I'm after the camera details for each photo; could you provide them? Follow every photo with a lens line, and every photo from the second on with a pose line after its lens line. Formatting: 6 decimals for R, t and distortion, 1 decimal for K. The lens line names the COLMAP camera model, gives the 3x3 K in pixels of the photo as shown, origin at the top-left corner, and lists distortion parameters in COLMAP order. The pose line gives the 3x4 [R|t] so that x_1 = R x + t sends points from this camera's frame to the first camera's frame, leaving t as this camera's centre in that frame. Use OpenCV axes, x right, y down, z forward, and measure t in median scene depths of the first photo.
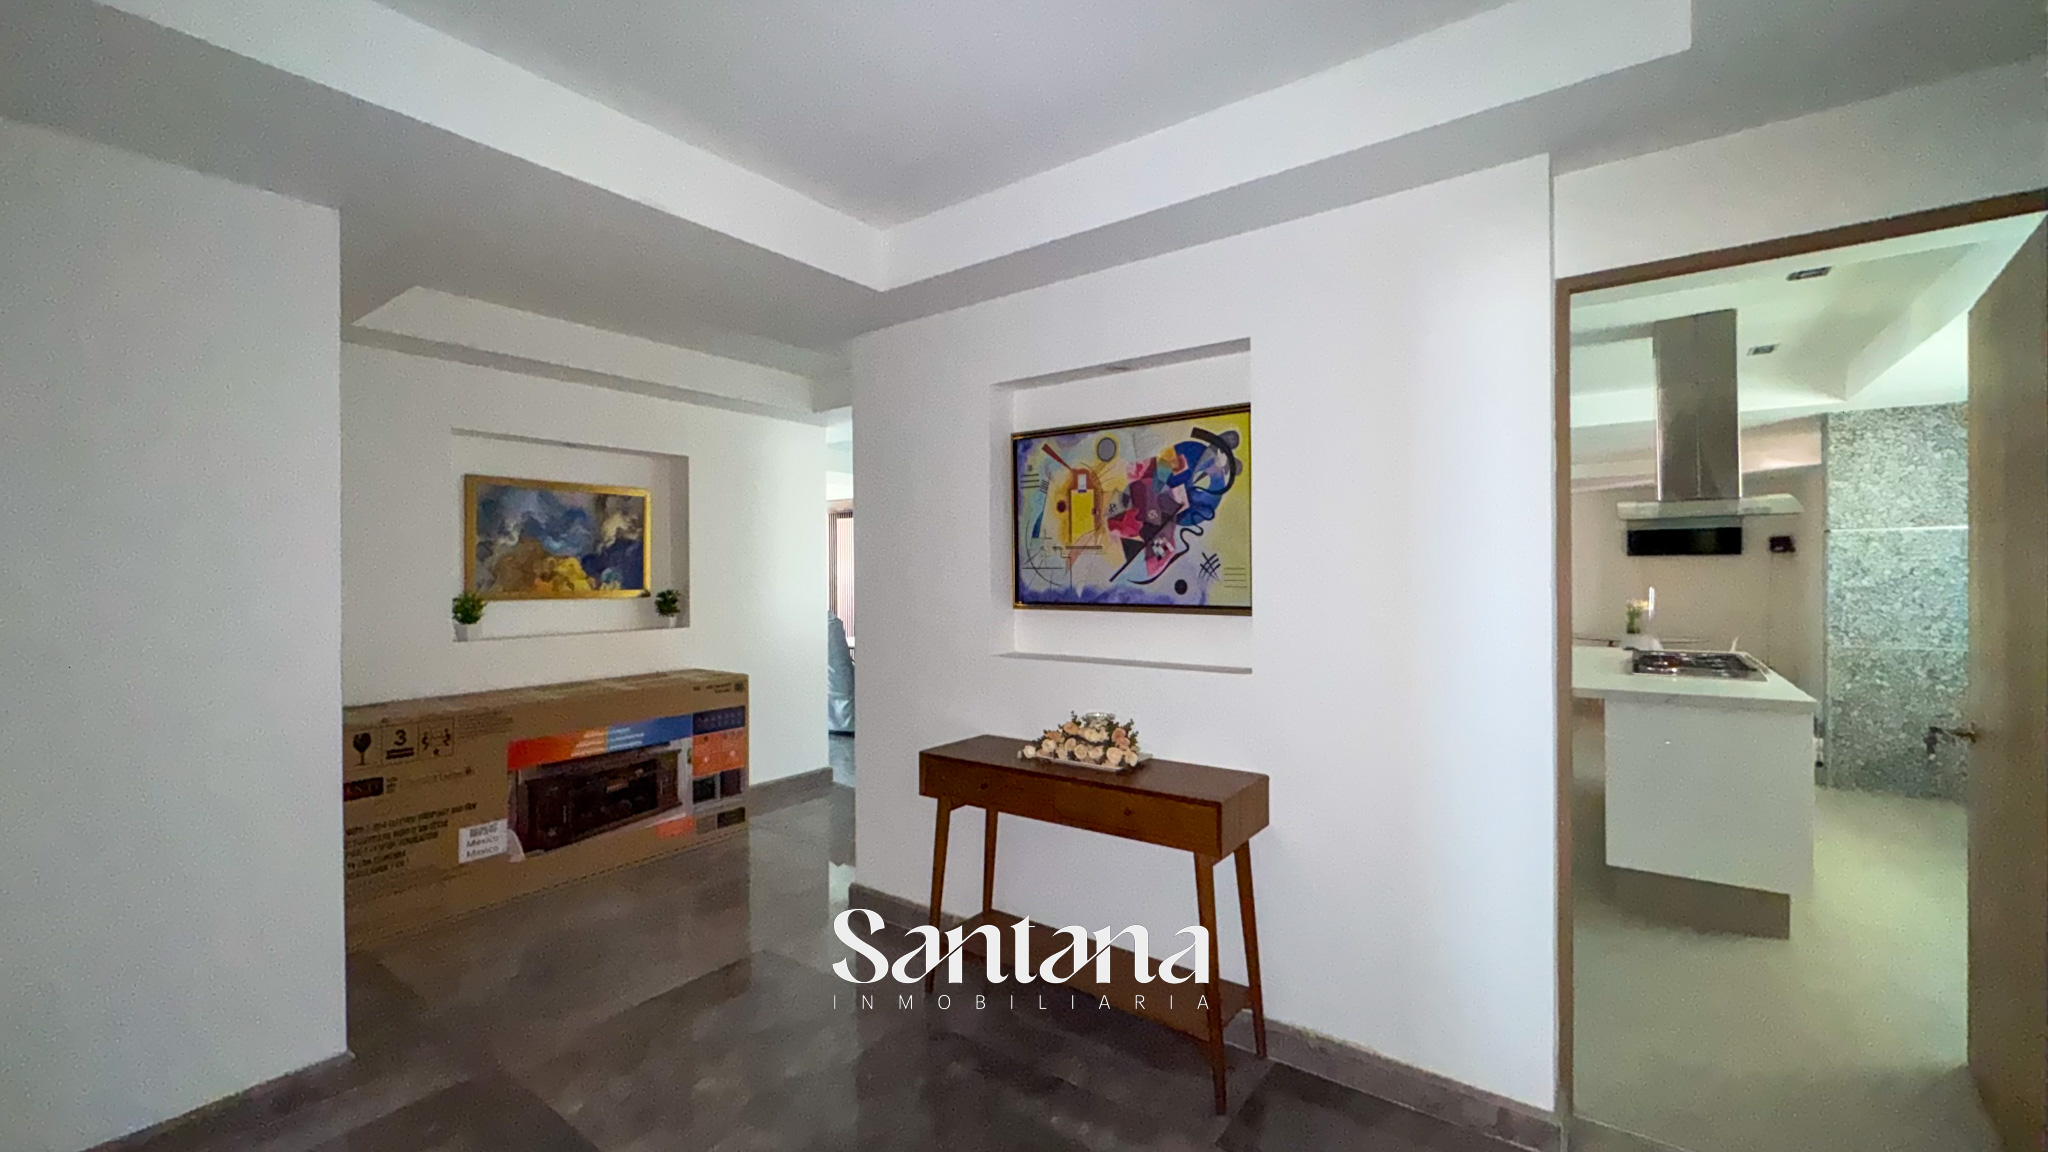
lens RADIAL K [[821.8, 0, 1024.0], [0, 821.8, 576.0], [0, 0, 1]] dist [-0.000951, -0.000259]
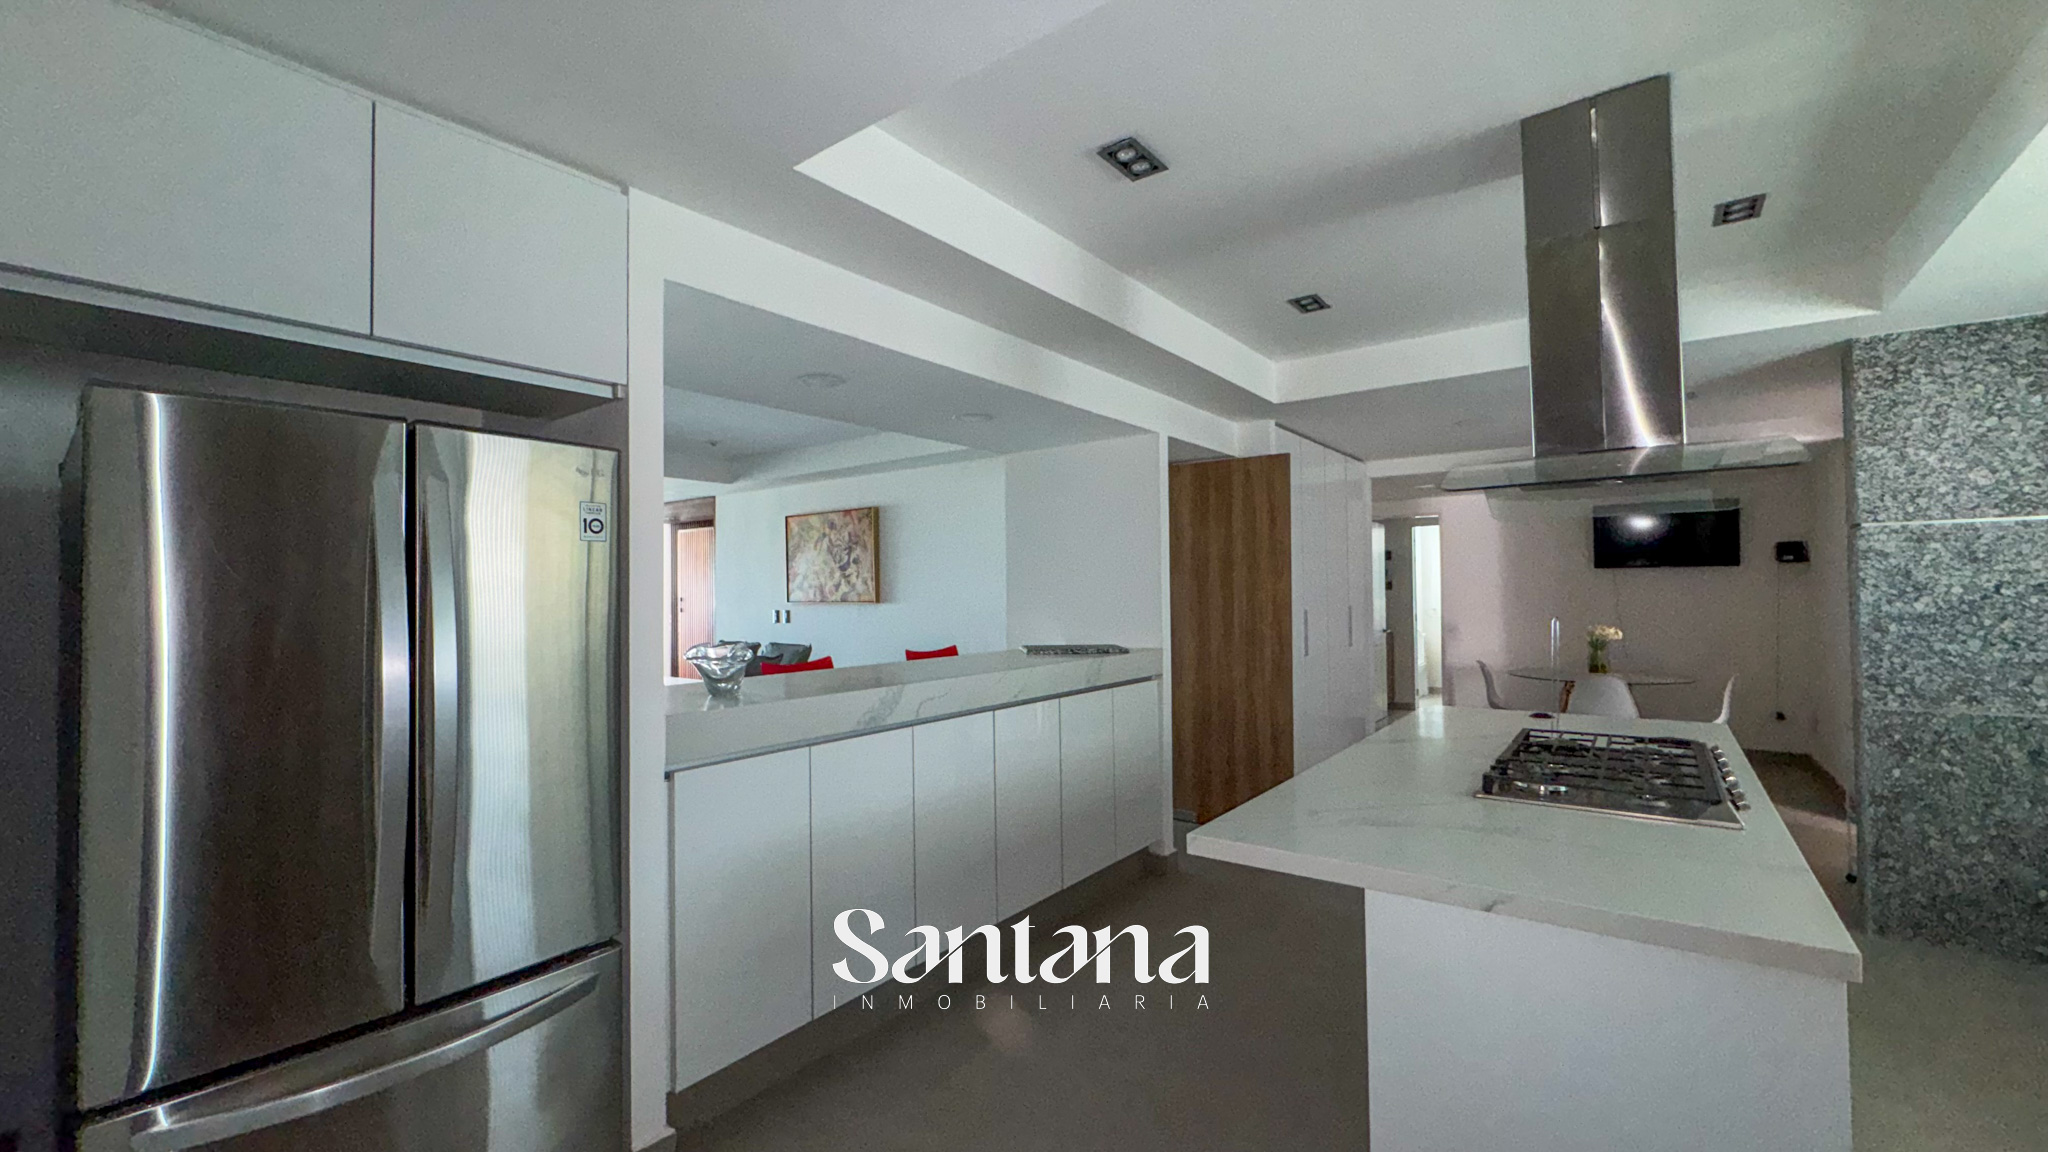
lens RADIAL K [[821.8, 0, 1024.0], [0, 821.8, 576.0], [0, 0, 1]] dist [-0.000951, -0.000259]
pose [[0.999905, -0.004440, -0.013086, 0.355343], [0.004167, 0.999774, -0.020850, -0.005363], [0.013175, 0.020794, 0.999697, 0.370138]]
